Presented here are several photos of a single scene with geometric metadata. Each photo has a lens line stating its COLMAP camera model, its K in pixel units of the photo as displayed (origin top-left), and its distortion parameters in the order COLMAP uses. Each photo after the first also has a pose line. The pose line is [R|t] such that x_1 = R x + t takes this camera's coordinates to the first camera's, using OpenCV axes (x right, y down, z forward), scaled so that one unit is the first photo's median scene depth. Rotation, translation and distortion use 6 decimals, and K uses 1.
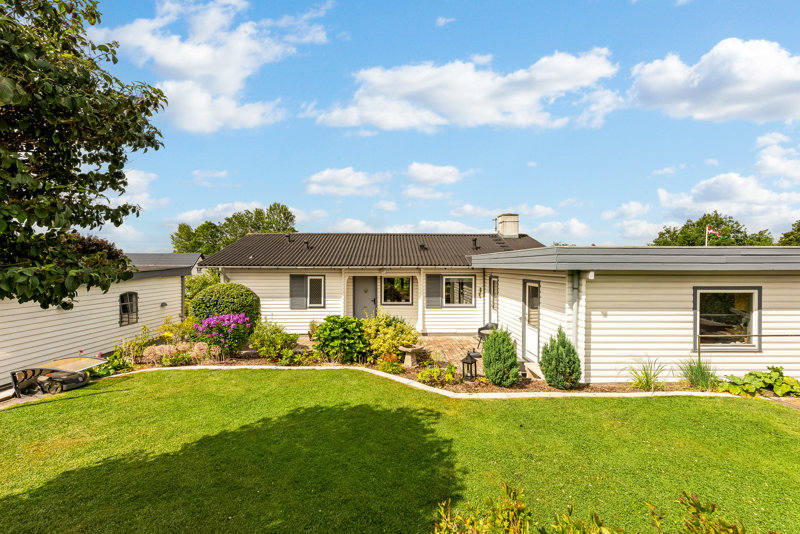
lens RADIAL K [[326.5, 0, 387.3], [0, 326.5, 271.8], [0, 0, 1]] dist [0.008917, -0.001003]
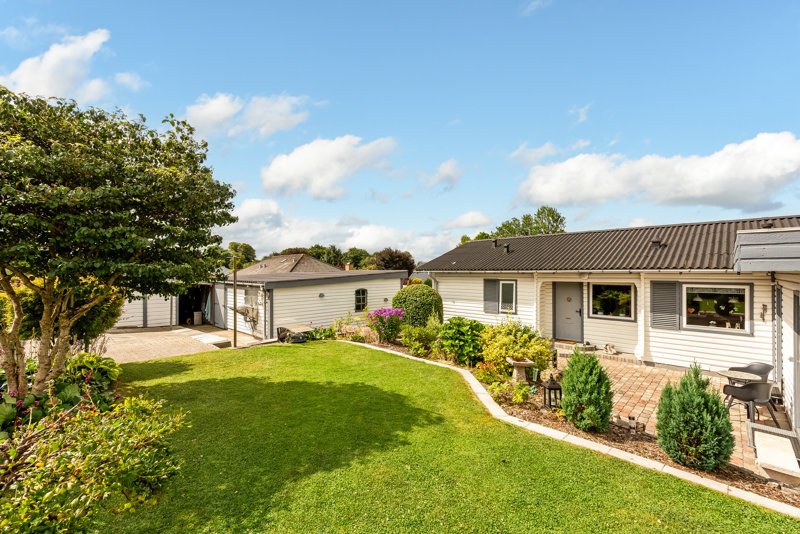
lens RADIAL K [[326.5, 0, 391.2], [0, 326.5, 270.1], [0, 0, 1]] dist [0.008917, -0.001003]
pose [[0.706178, -0.003844, -0.708024, 0.229443], [-0.013271, 0.999738, -0.018664, 0.003993], [0.707910, 0.022576, 0.705942, 0.063732]]
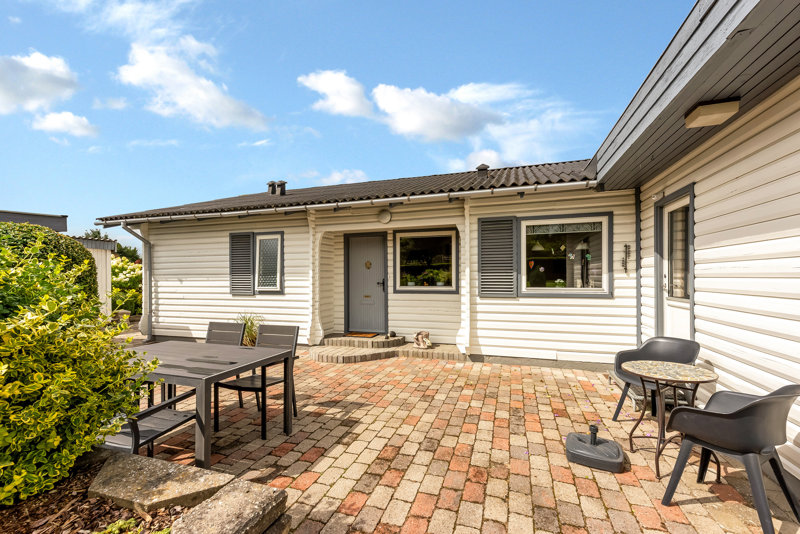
lens RADIAL K [[347.7, 0, 394.6], [0, 347.7, 275.5], [0, 0, 1]] dist [0.036324, -0.000147]
pose [[0.949063, -0.004787, -0.315049, 0.158478], [-0.000662, 0.999852, -0.017188, 0.090883], [0.315085, 0.016521, 0.948920, 0.526767]]
